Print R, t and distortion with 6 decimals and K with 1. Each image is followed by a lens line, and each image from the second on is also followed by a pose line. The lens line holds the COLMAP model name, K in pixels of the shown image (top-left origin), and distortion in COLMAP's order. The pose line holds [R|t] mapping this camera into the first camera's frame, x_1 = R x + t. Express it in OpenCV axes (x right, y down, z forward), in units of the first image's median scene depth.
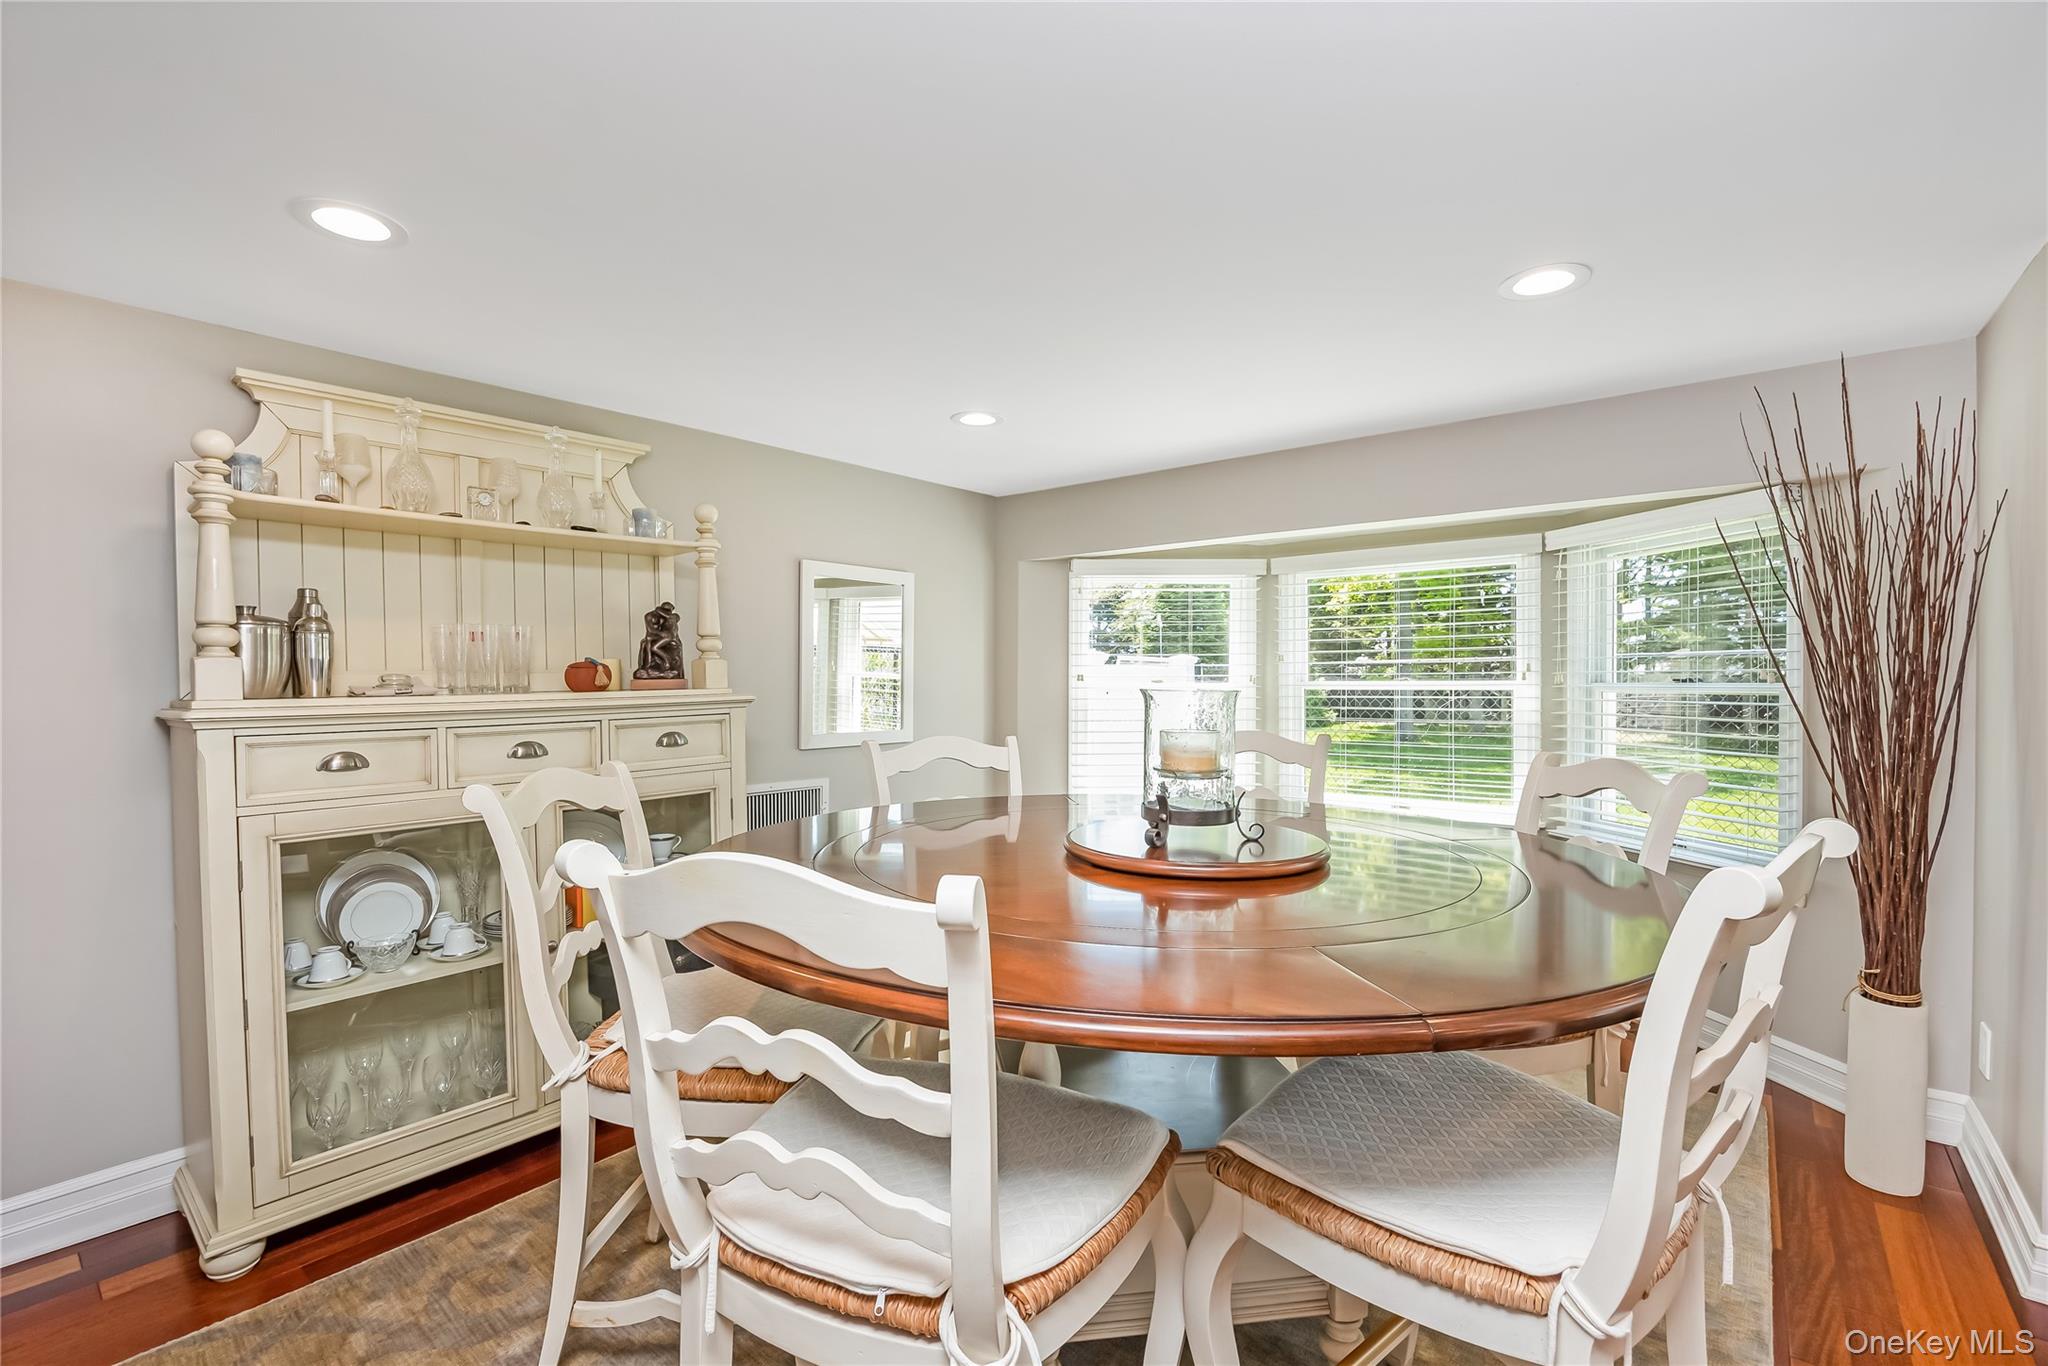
lens RADIAL K [[897.7, 0, 1023.4], [0, 897.7, 692.3], [0, 0, 1]] dist [-0.020251, 0.000861]
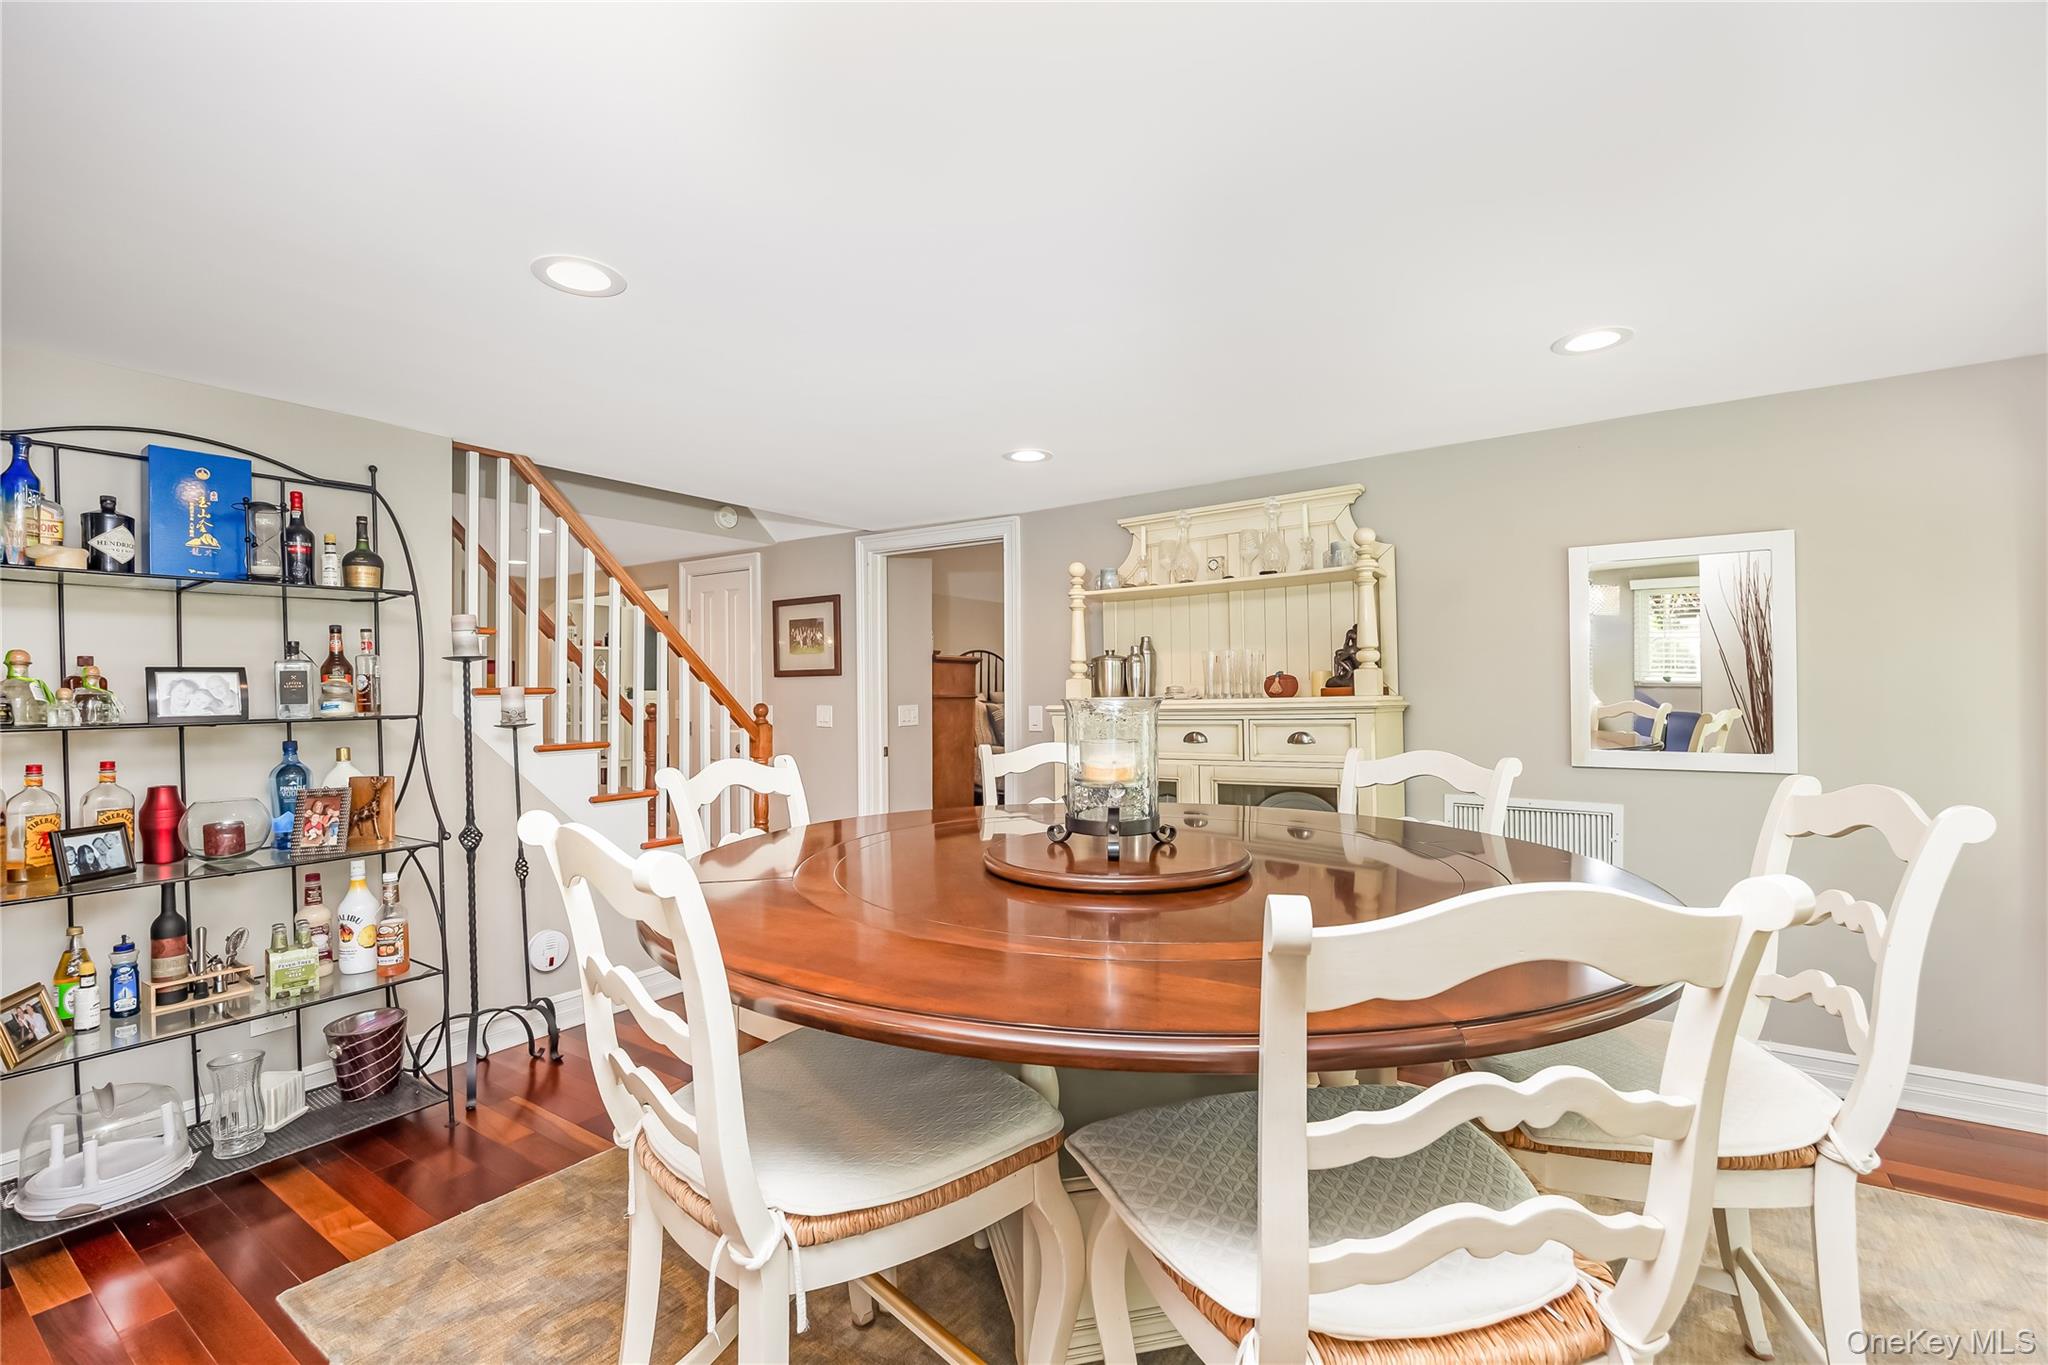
lens RADIAL K [[897.7, 0, 1023.4], [0, 897.7, 691.8], [0, 0, 1]] dist [-0.020251, 0.000861]
pose [[0.075455, 0.003589, -0.997143, 0.770556], [-0.009570, 0.999950, 0.002875, -0.009432], [0.997103, 0.009326, 0.075486, 0.545776]]
